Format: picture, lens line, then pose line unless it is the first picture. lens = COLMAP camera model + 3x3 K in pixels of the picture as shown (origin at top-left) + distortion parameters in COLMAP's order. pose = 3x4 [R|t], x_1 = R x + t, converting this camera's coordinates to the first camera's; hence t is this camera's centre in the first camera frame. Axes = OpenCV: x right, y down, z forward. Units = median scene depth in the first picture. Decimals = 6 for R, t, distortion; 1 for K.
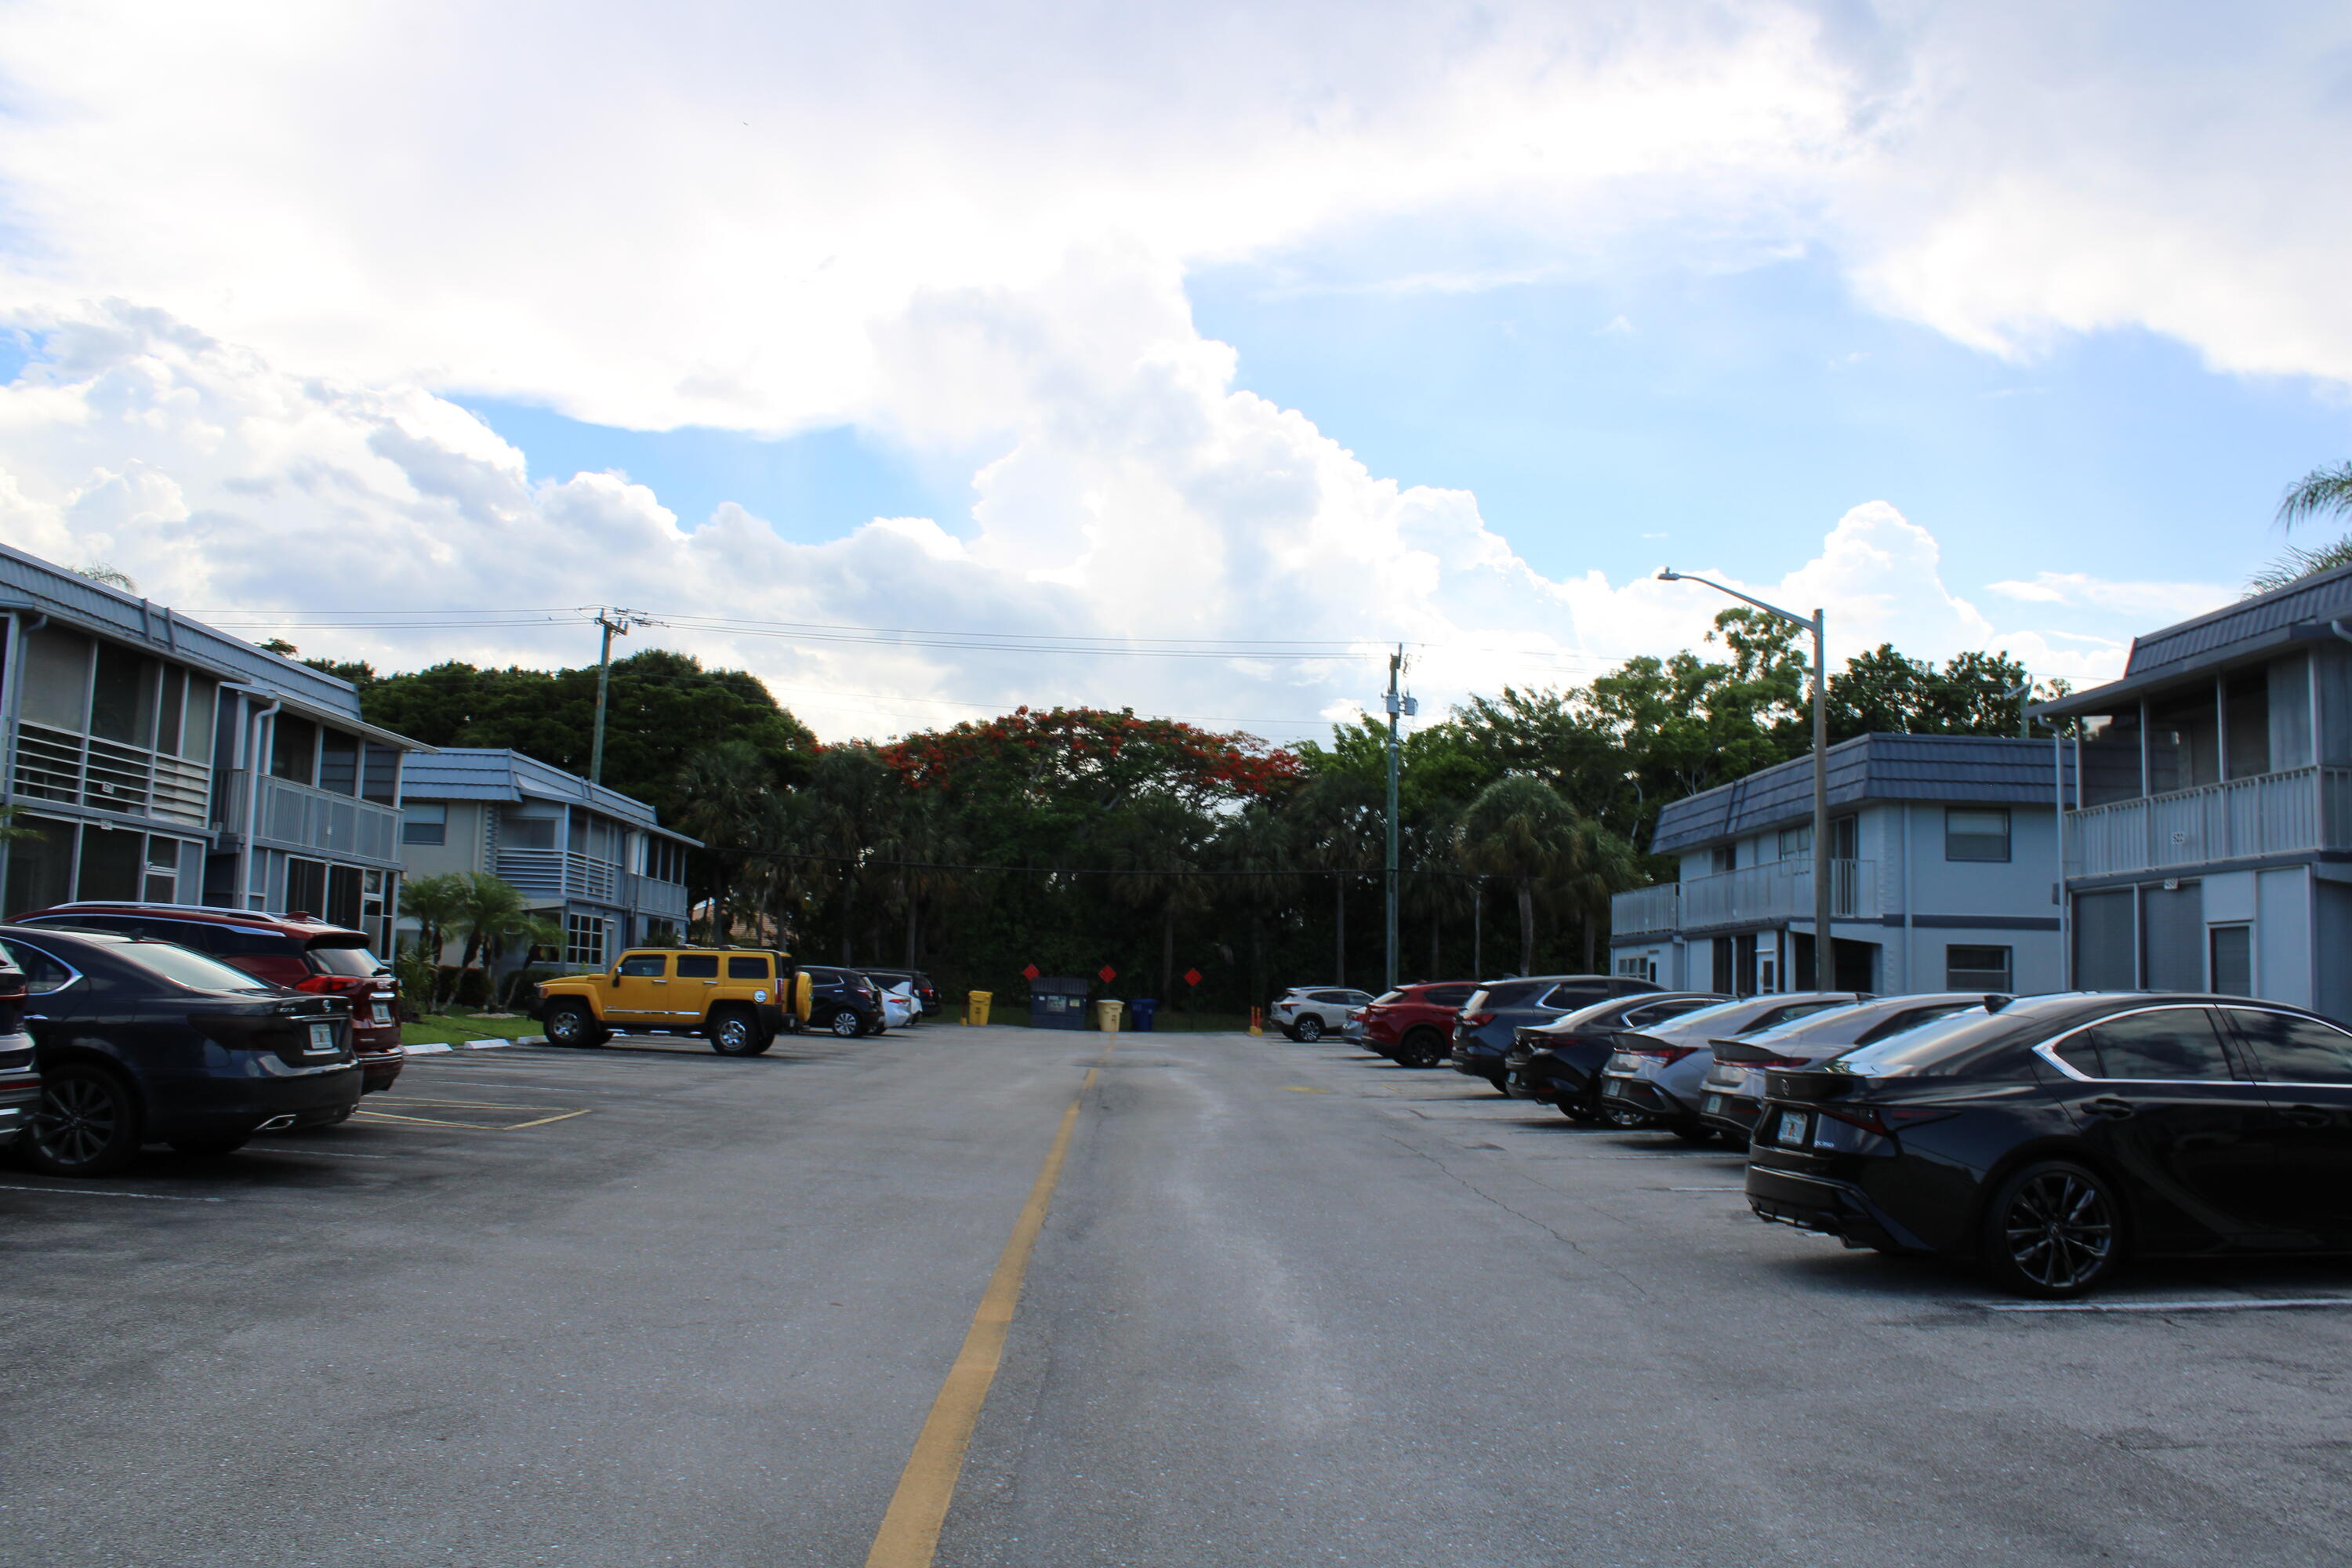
lens RADIAL K [[1937.6, 0, 1244.8], [0, 1937.6, 780.8], [0, 0, 1]] dist [-0.156411, 0.121246]
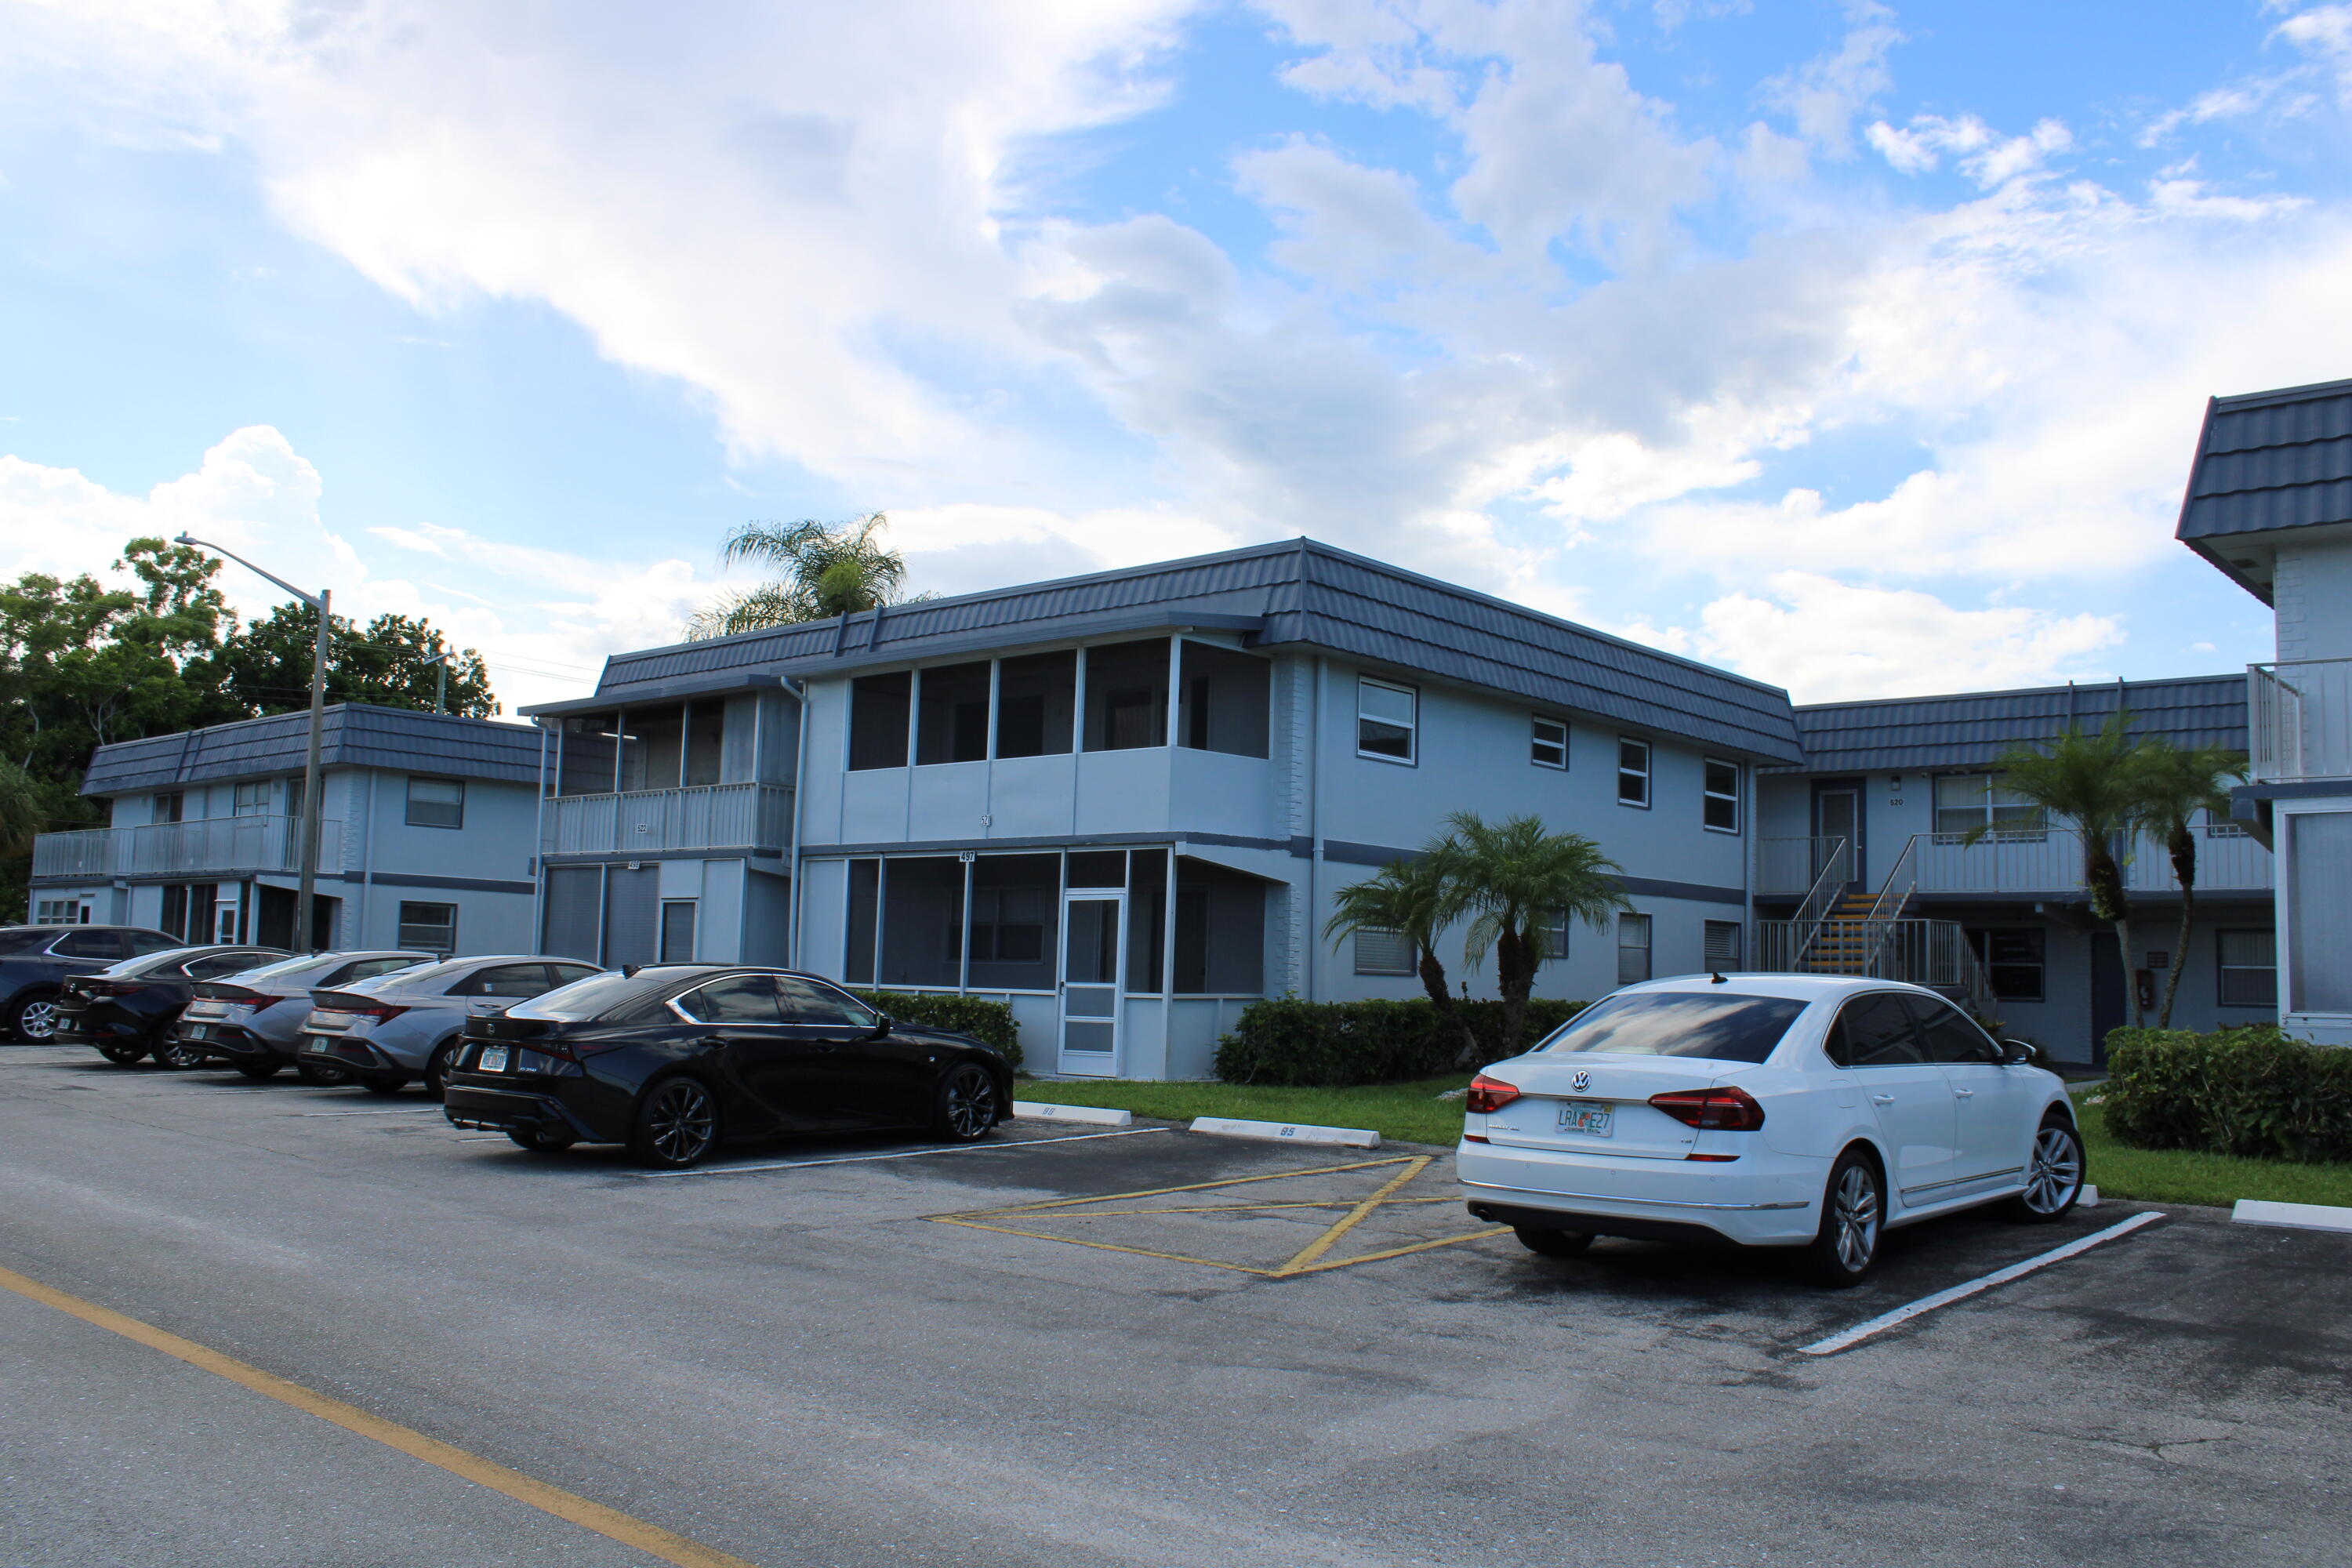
lens RADIAL K [[1937.6, 0, 1244.8], [0, 1937.6, 780.8], [0, 0, 1]] dist [-0.156411, 0.121246]
pose [[0.673435, 0.067686, 0.736142, -0.108858], [-0.089378, 0.995949, -0.009809, -0.016025], [-0.733824, -0.059189, 0.676757, -0.093962]]
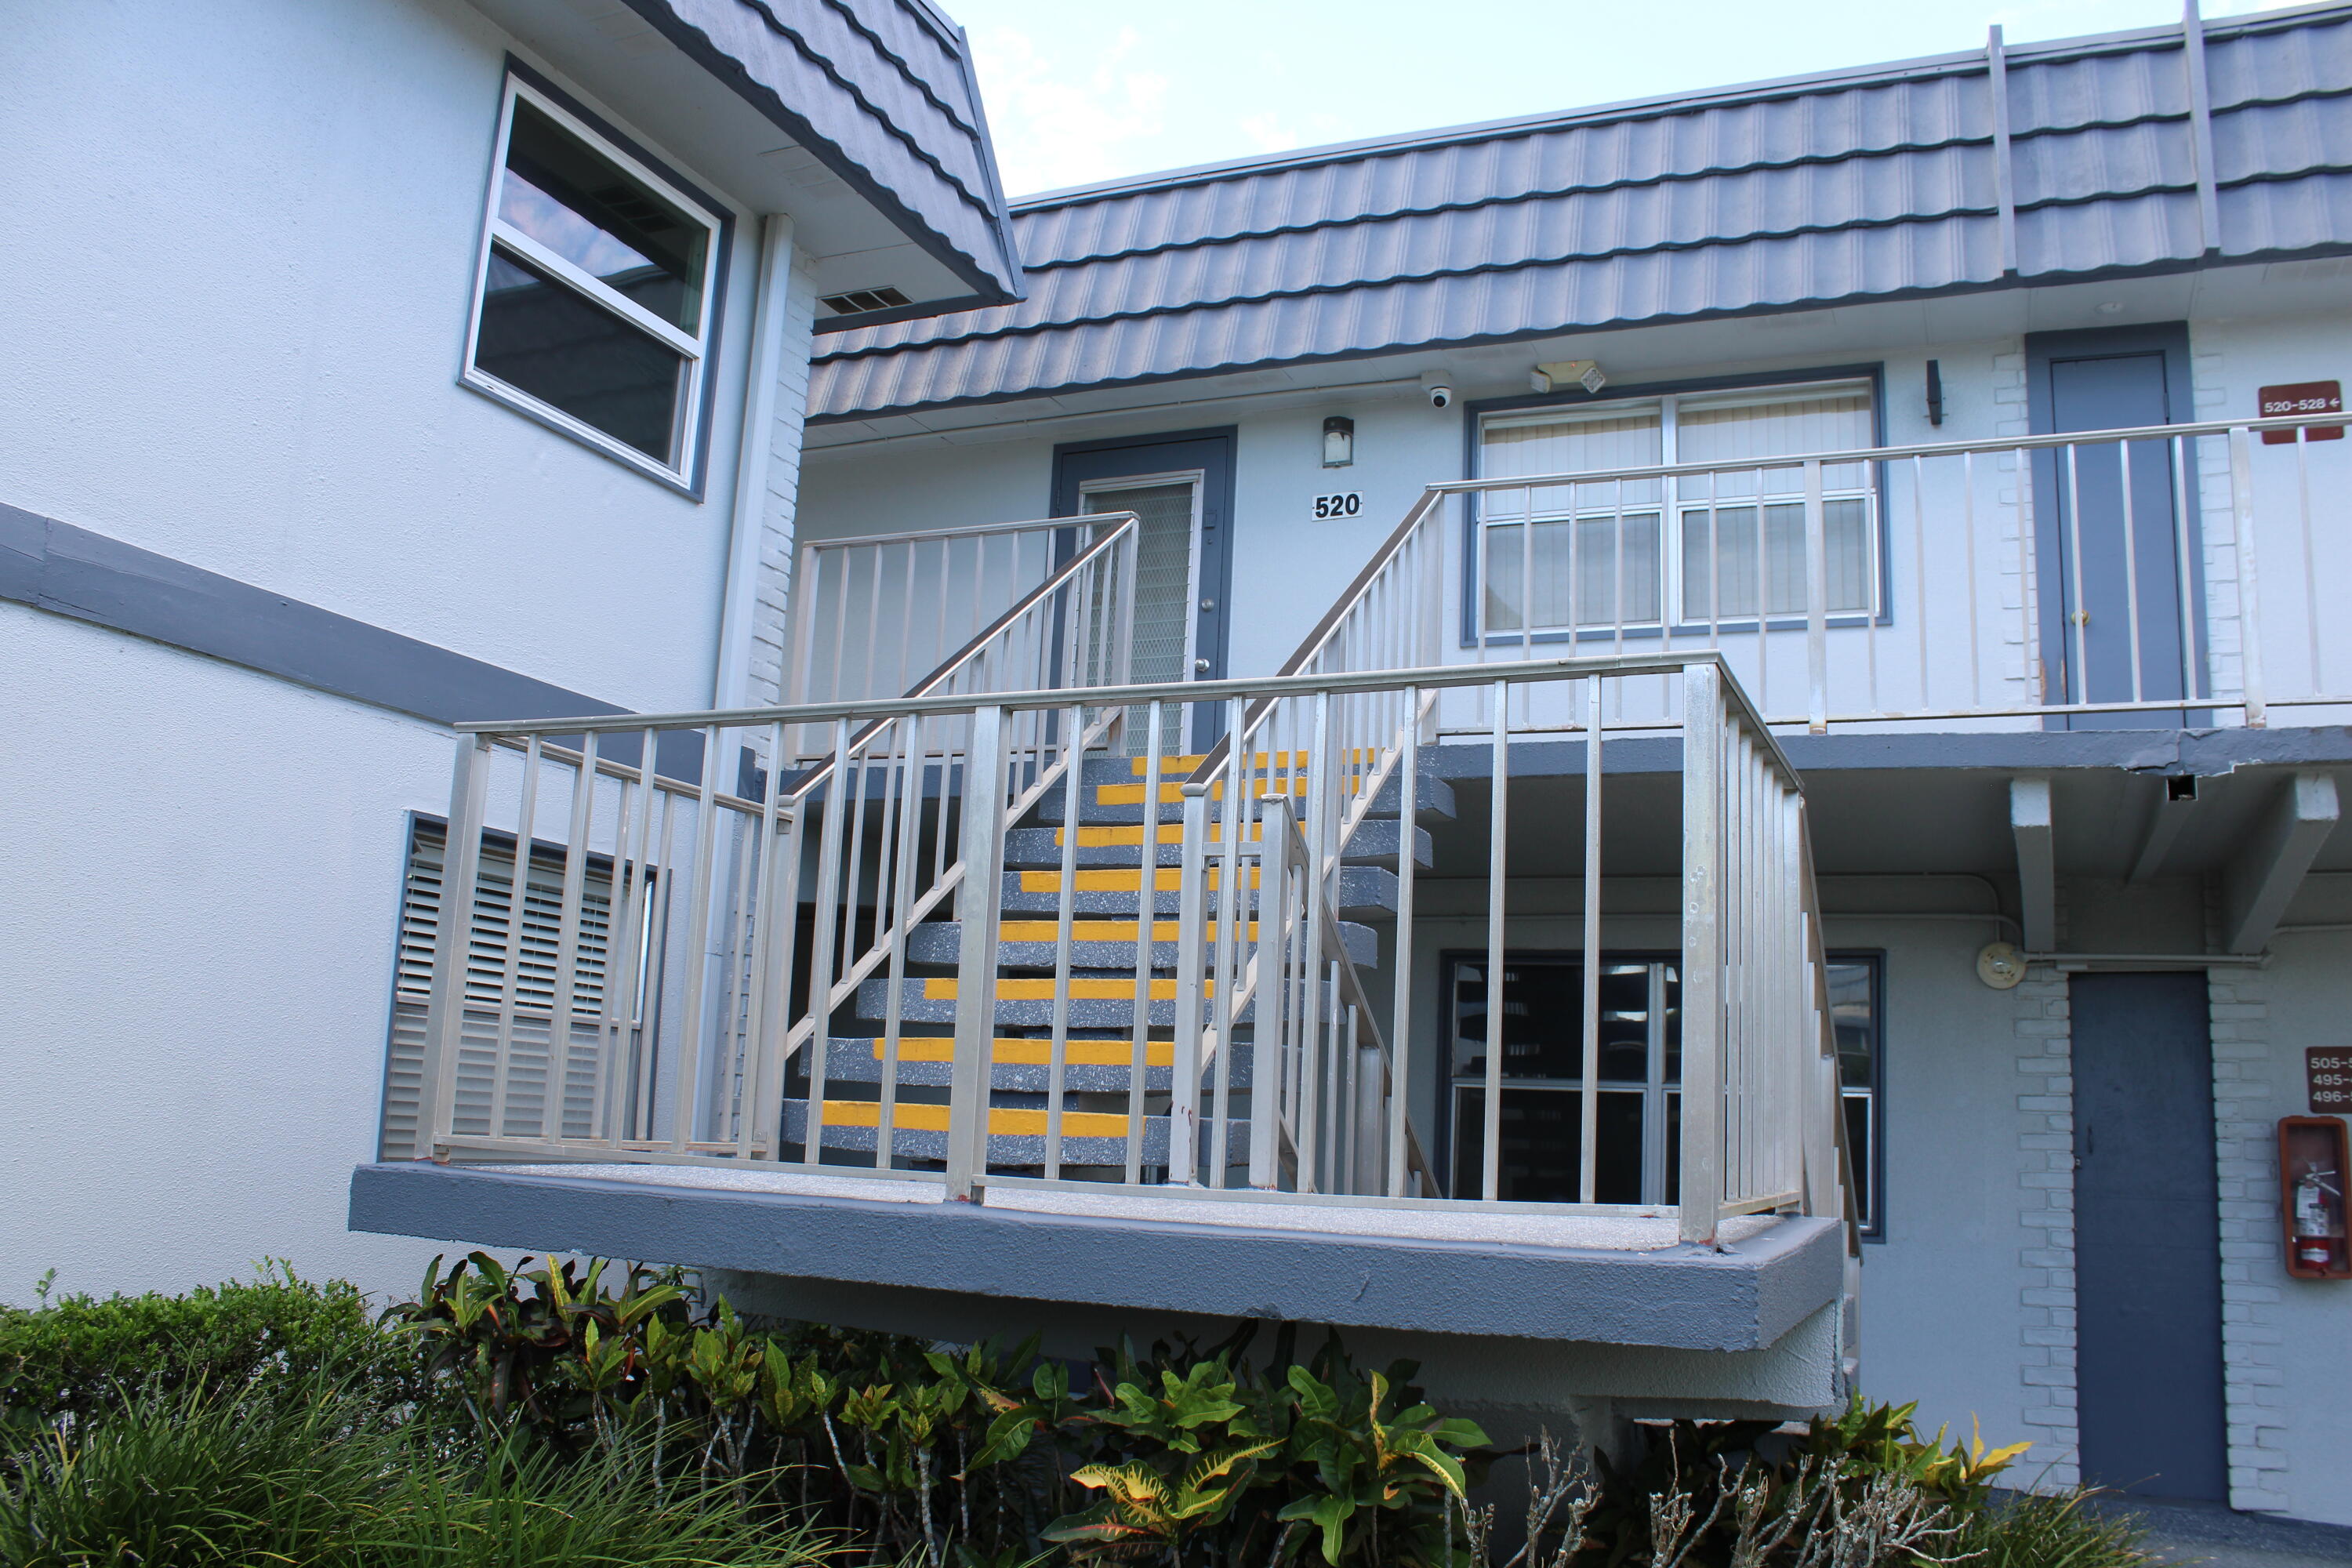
lens RADIAL K [[1918.3, 0, 1171.0], [0, 1918.3, 755.1], [0, 0, 1]] dist [-0.202829, 0.265458]
pose [[0.433061, 0.162288, 0.886635, 0.580576], [-0.133312, 0.984372, -0.115064, 0.026490], [-0.891452, -0.068369, 0.447928, 0.213871]]
